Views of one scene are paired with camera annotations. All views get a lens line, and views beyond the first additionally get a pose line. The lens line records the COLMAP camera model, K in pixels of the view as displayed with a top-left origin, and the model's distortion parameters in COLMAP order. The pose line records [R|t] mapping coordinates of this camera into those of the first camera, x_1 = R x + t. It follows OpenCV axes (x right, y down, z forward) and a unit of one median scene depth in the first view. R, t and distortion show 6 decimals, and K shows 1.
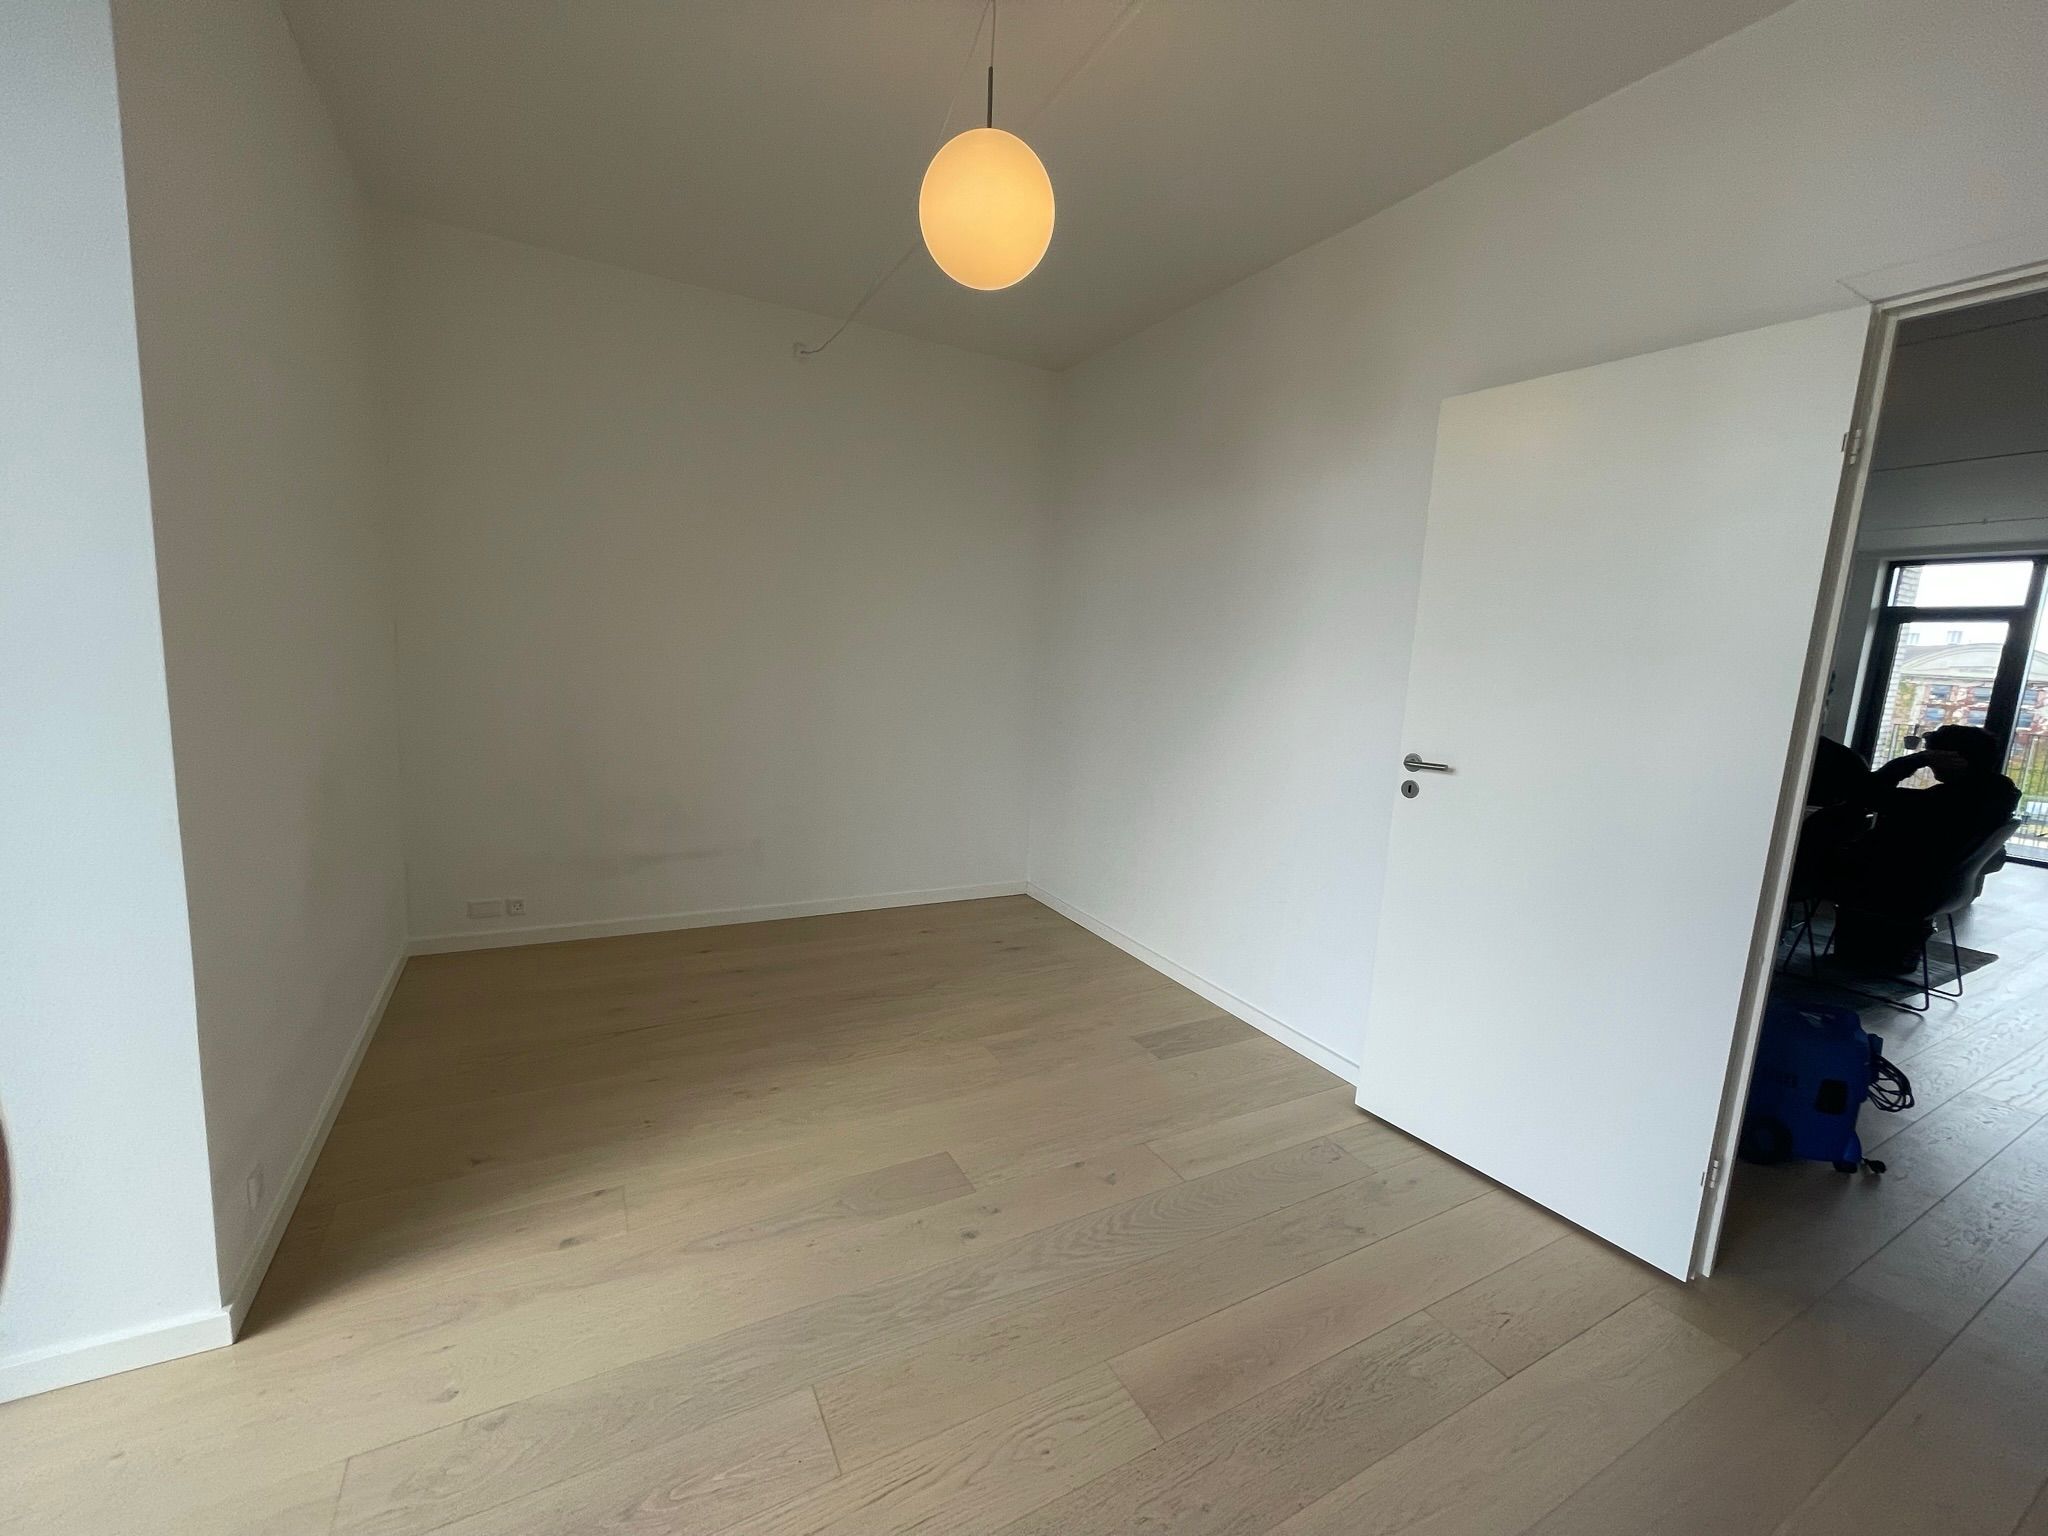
lens RADIAL K [[821.1, 0, 1016.0], [0, 821.1, 766.6], [0, 0, 1]] dist [-0.017492, -0.000152]
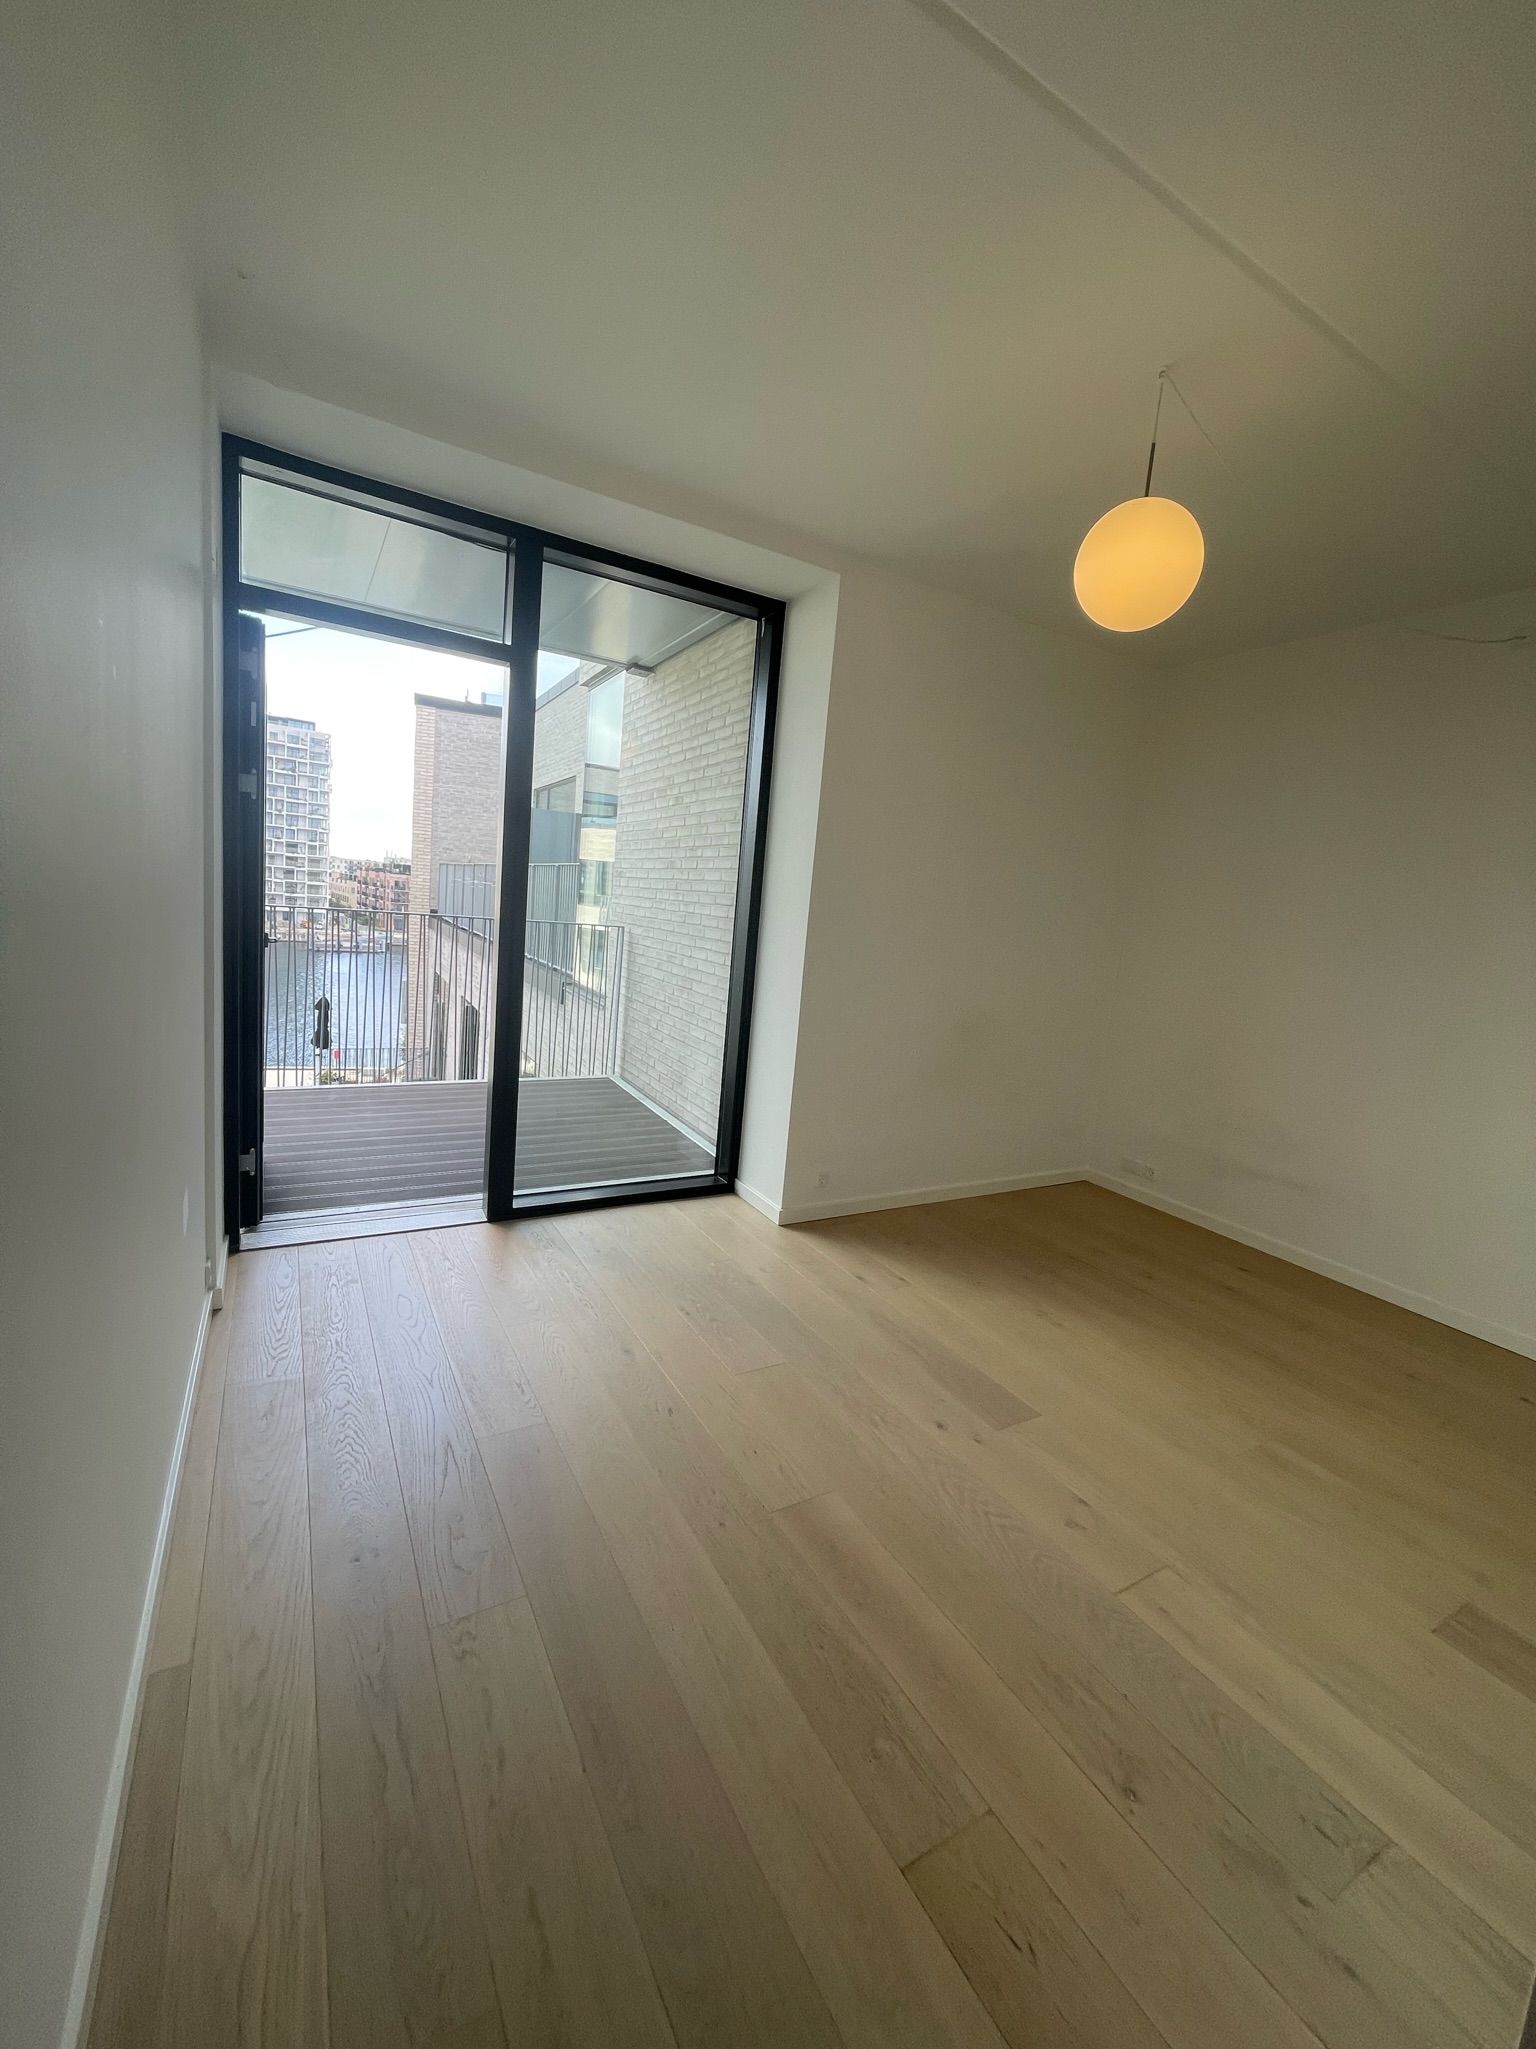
lens RADIAL K [[821.5, 0, 758.4], [0, 821.5, 1015.8], [0, 0, 1]] dist [-0.017492, -0.000152]
pose [[0.022841, 0.080986, -0.996453, 0.713450], [-0.225006, 0.971558, 0.073805, -0.023610], [0.974090, 0.222523, 0.040414, 0.368806]]
